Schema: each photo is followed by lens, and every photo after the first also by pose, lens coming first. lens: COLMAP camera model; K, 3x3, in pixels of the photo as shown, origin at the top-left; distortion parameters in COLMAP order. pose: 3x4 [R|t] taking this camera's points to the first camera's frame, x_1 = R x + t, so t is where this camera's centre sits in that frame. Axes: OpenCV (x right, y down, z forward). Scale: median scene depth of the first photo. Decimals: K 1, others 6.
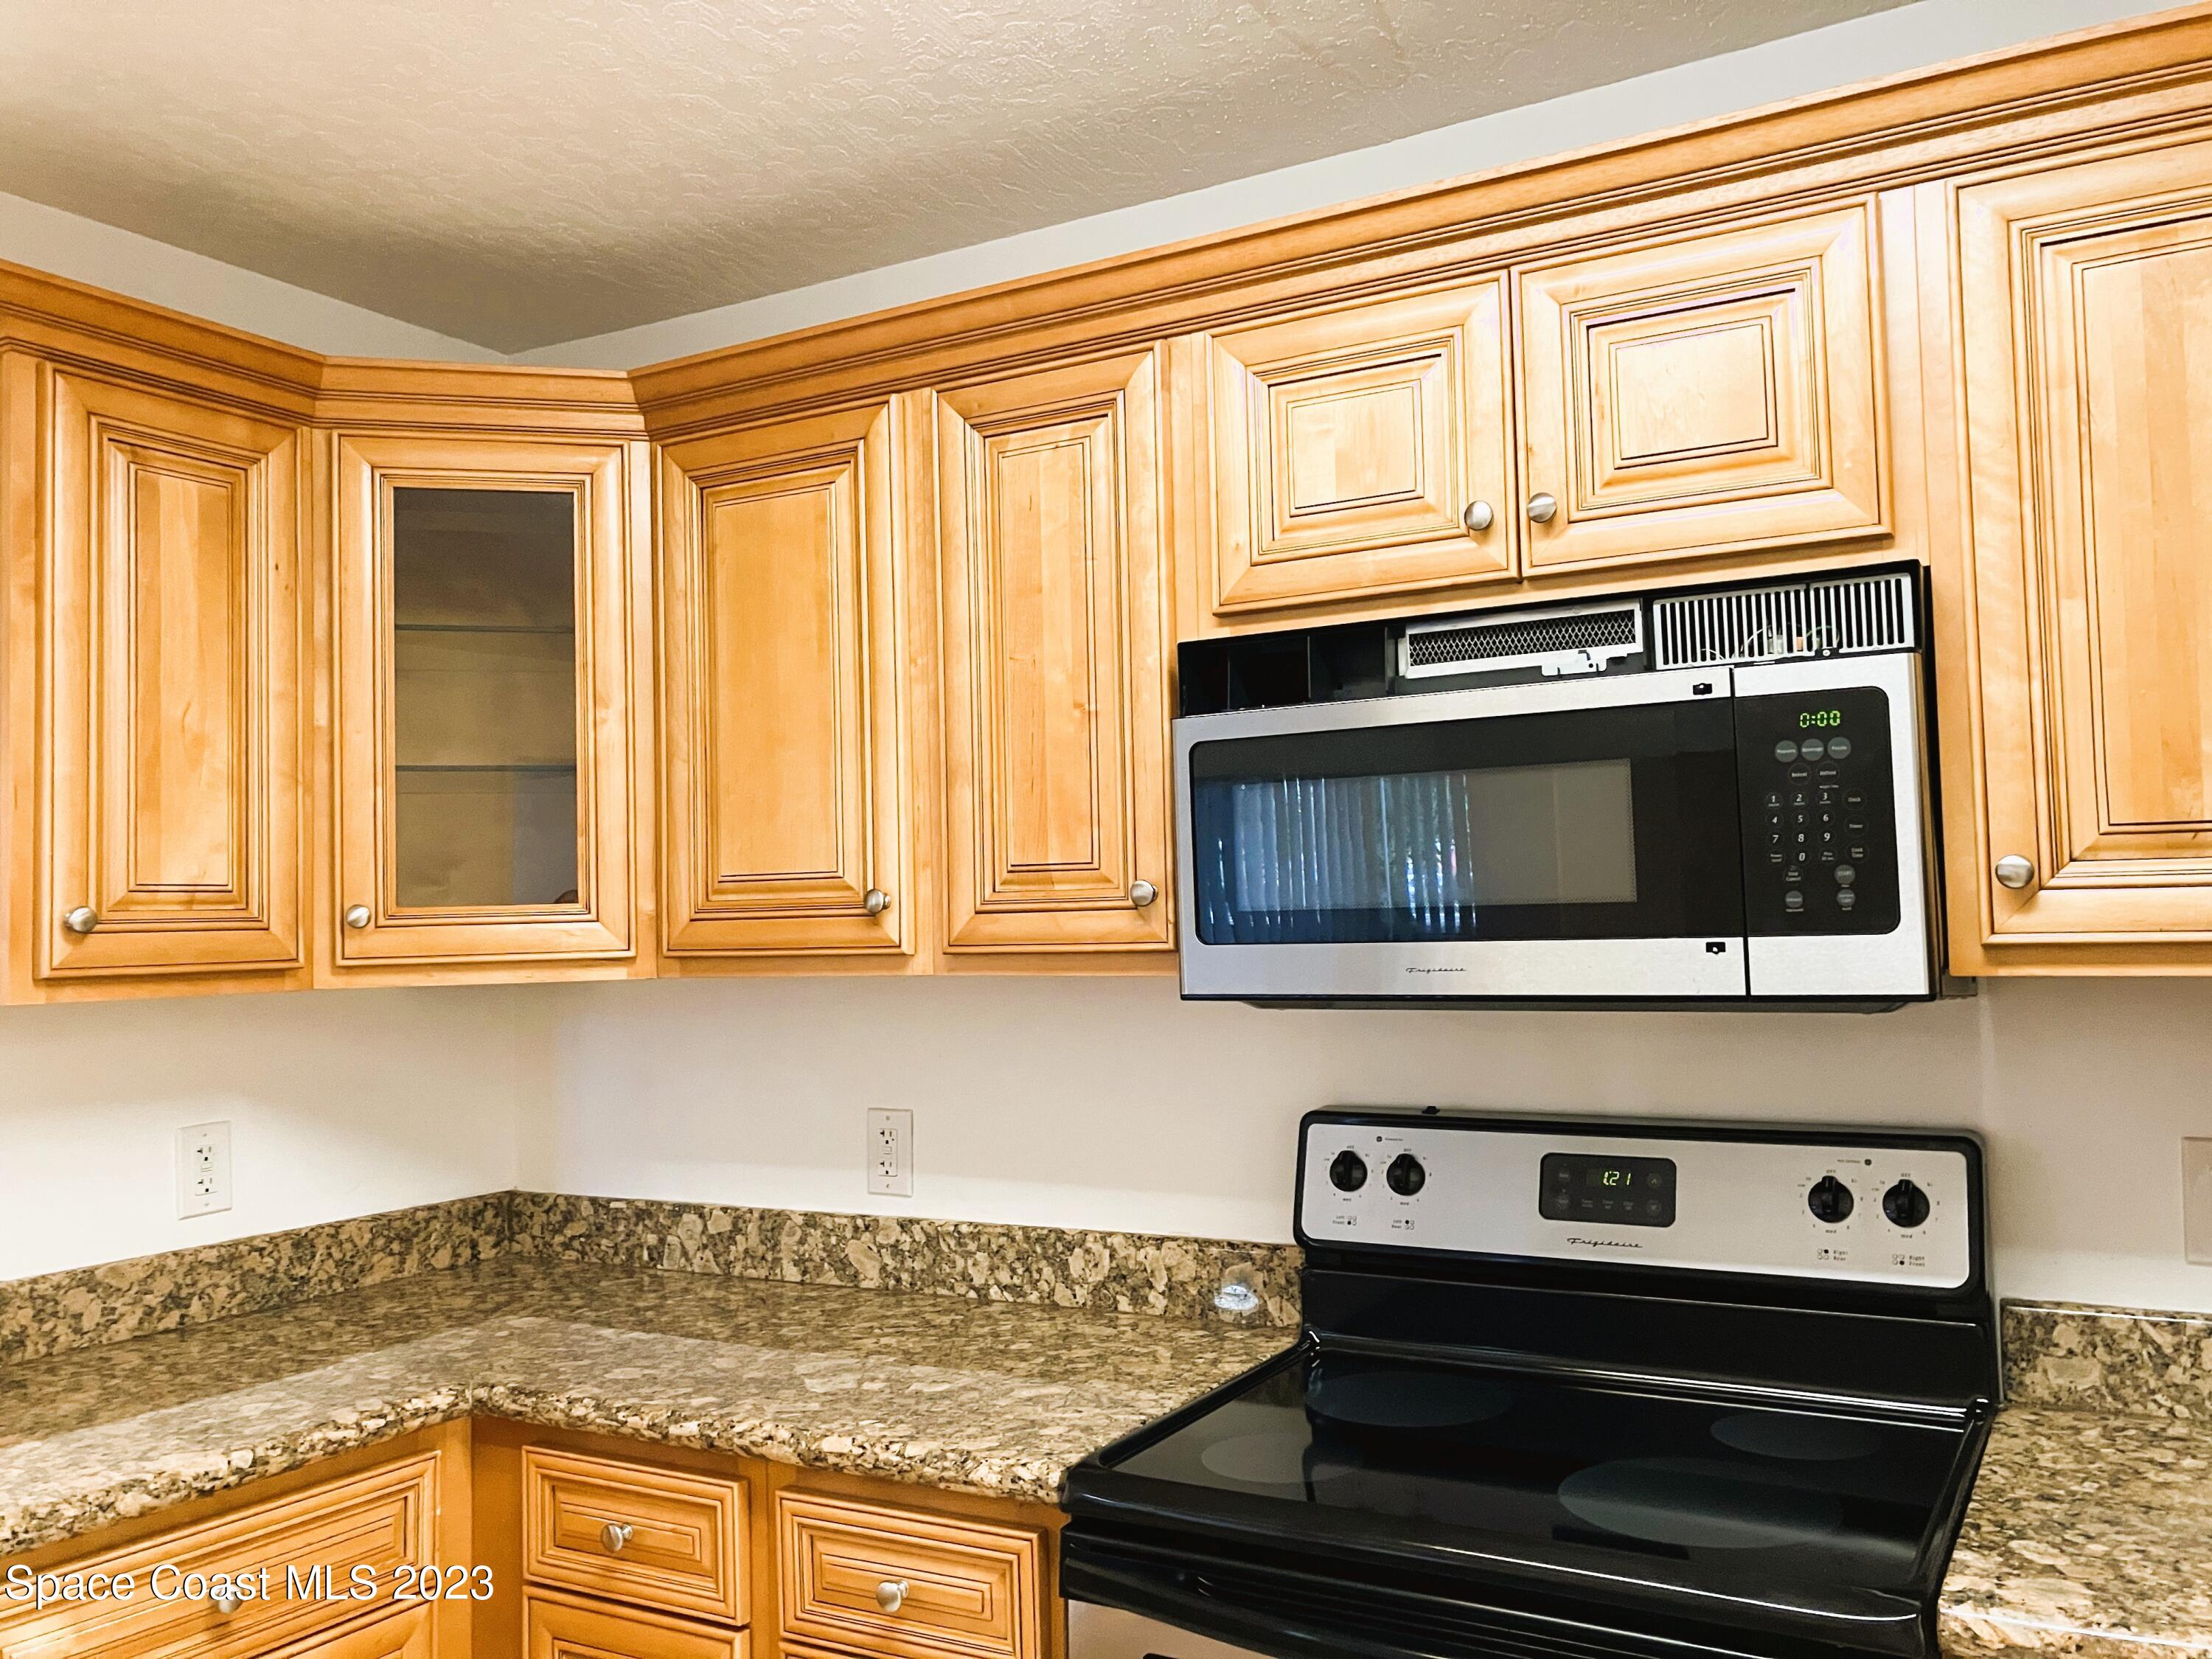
lens RADIAL K [[1792.7, 0, 1106.0], [0, 1792.7, 829.5], [0, 0, 1]] dist [0.006126, -0.001350]
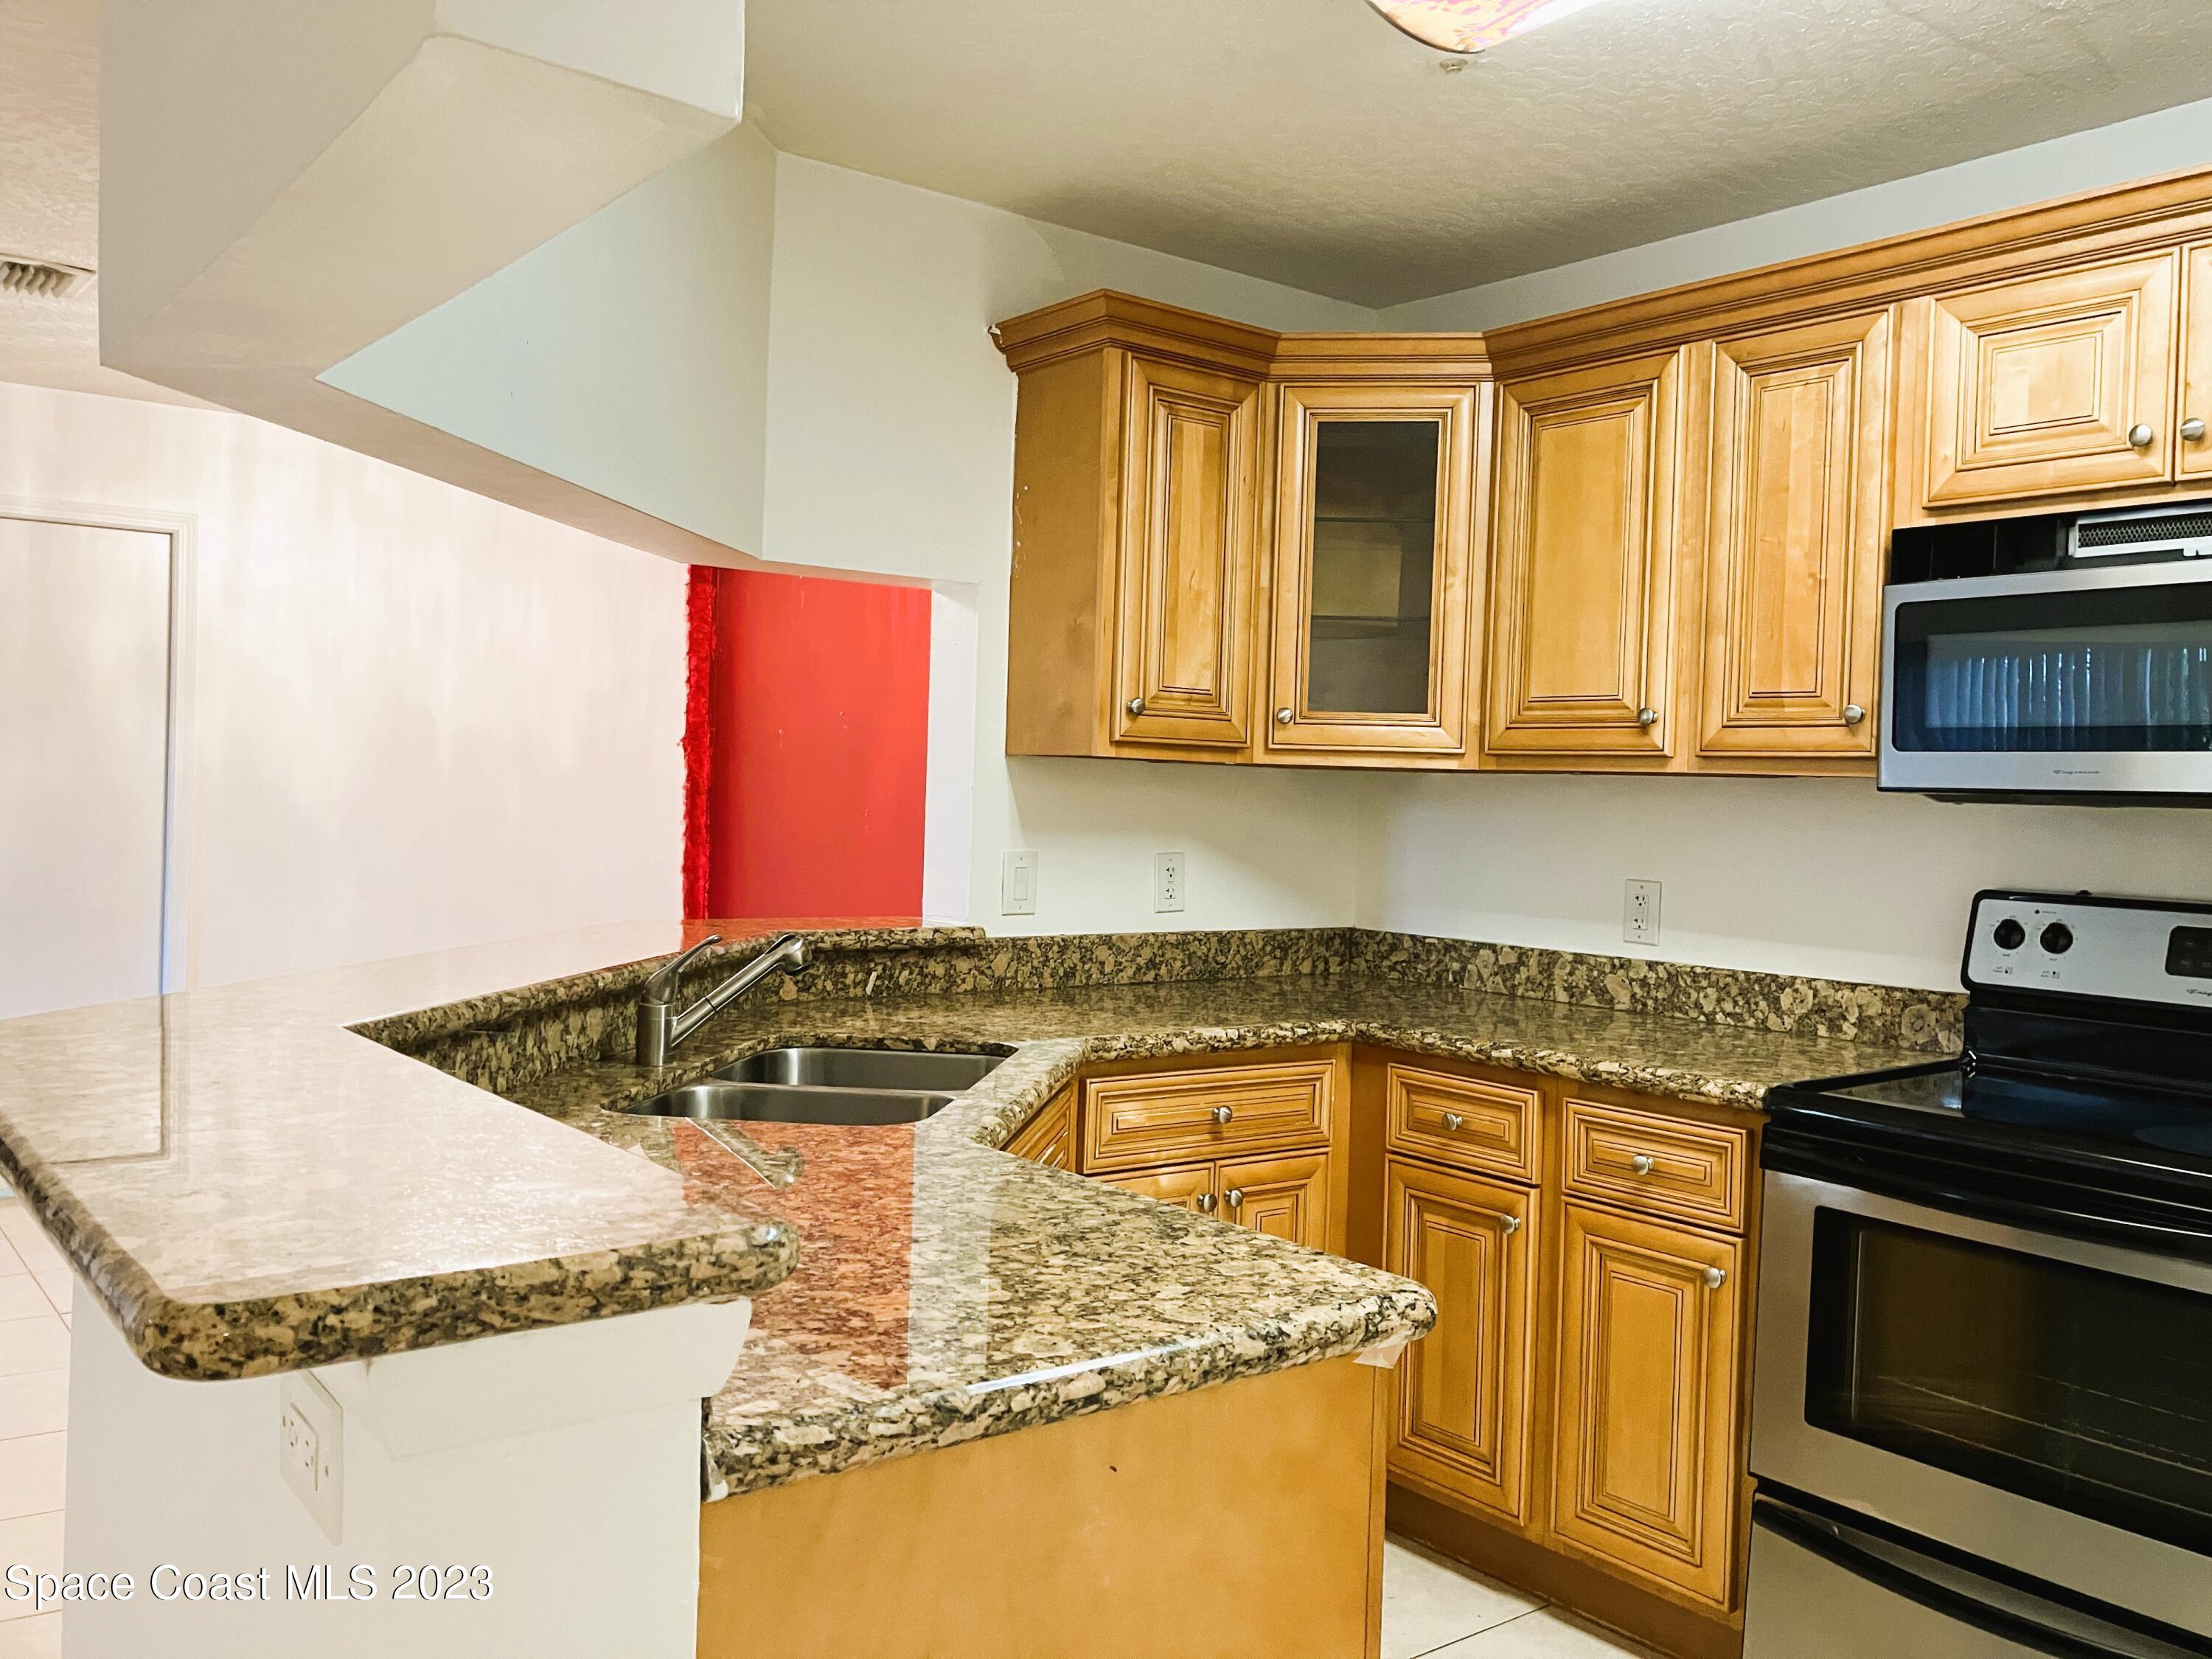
lens RADIAL K [[1803.7, 0, 1092.3], [0, 1803.7, 823.5], [0, 0, 1]] dist [0.007293, -0.010469]
pose [[0.918607, 0.061301, -0.390388, 0.027424], [-0.033601, 0.996434, 0.077401, 0.028469], [0.393740, -0.057983, 0.917391, -0.452351]]
